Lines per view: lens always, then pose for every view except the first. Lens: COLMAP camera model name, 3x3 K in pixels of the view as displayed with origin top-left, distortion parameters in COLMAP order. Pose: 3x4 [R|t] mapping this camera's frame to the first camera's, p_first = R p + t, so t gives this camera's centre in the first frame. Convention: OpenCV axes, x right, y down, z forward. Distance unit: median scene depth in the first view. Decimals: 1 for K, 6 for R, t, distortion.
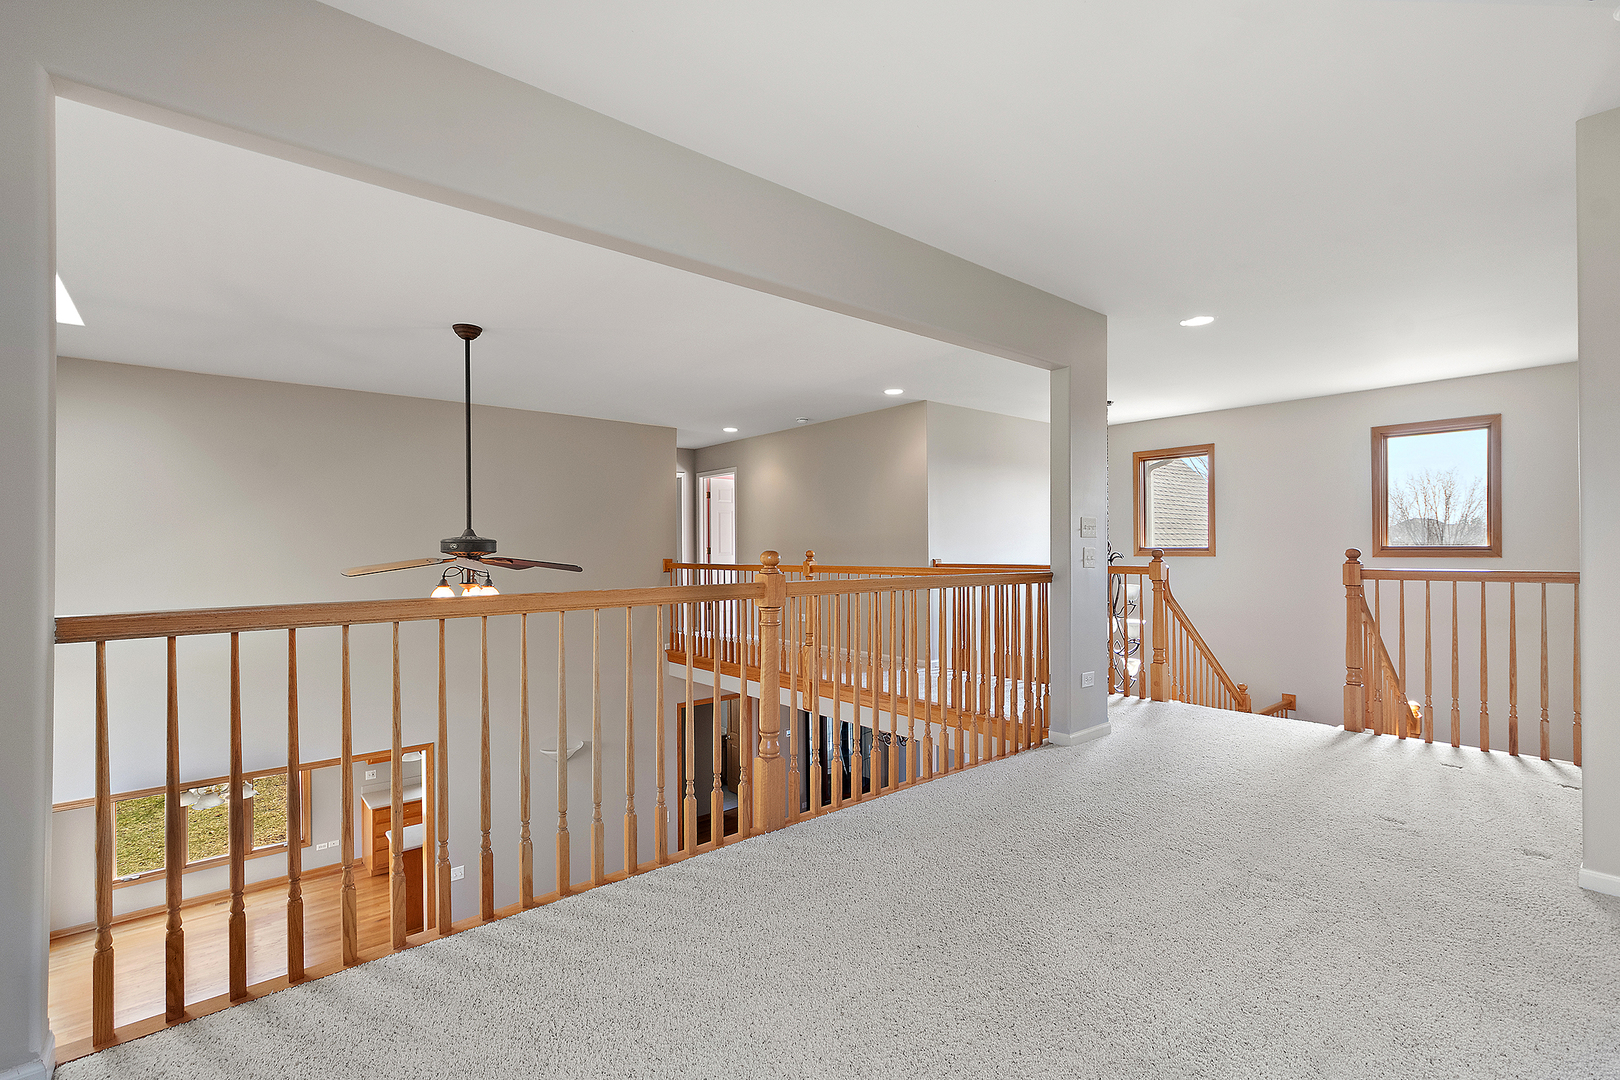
lens RADIAL K [[735.7, 0, 812.2], [0, 735.7, 544.7], [0, 0, 1]] dist [0.003223, -0.000398]
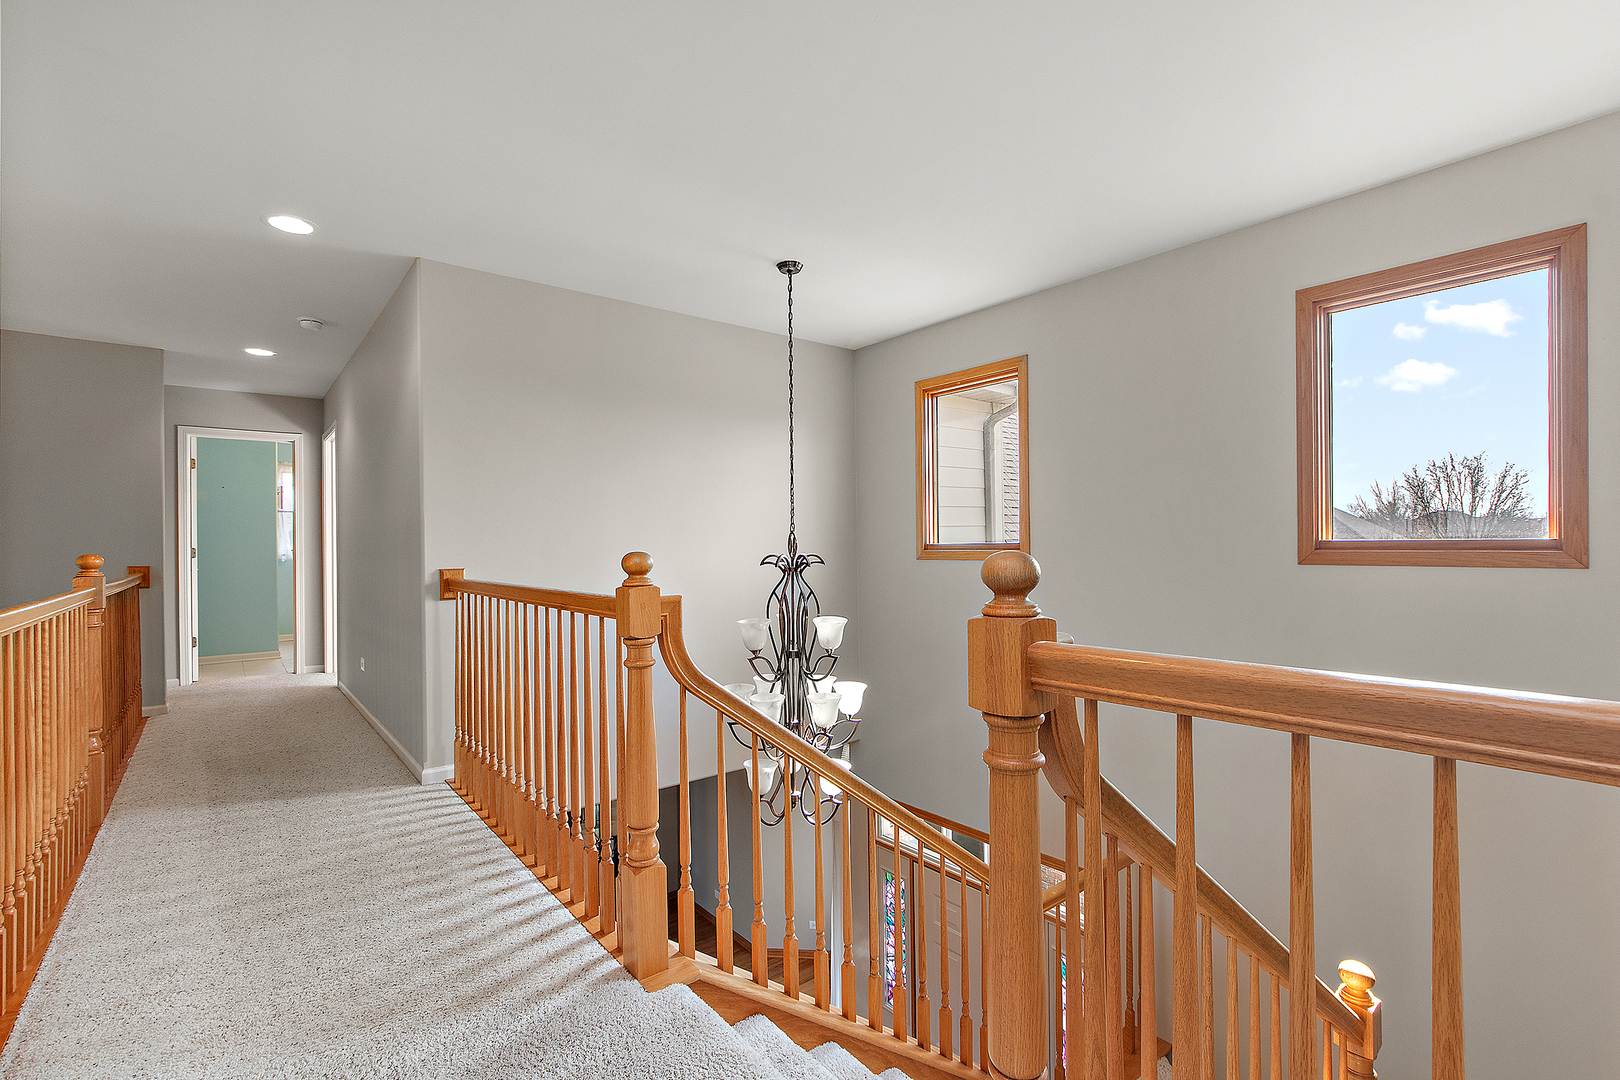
lens RADIAL K [[735.7, 0, 813.8], [0, 735.7, 546.5], [0, 0, 1]] dist [0.003223, -0.000398]
pose [[0.999785, -0.004001, -0.020336, 0.456508], [0.004130, 0.999971, 0.006321, 0.001193], [0.020310, -0.006404, 0.999773, 0.518032]]
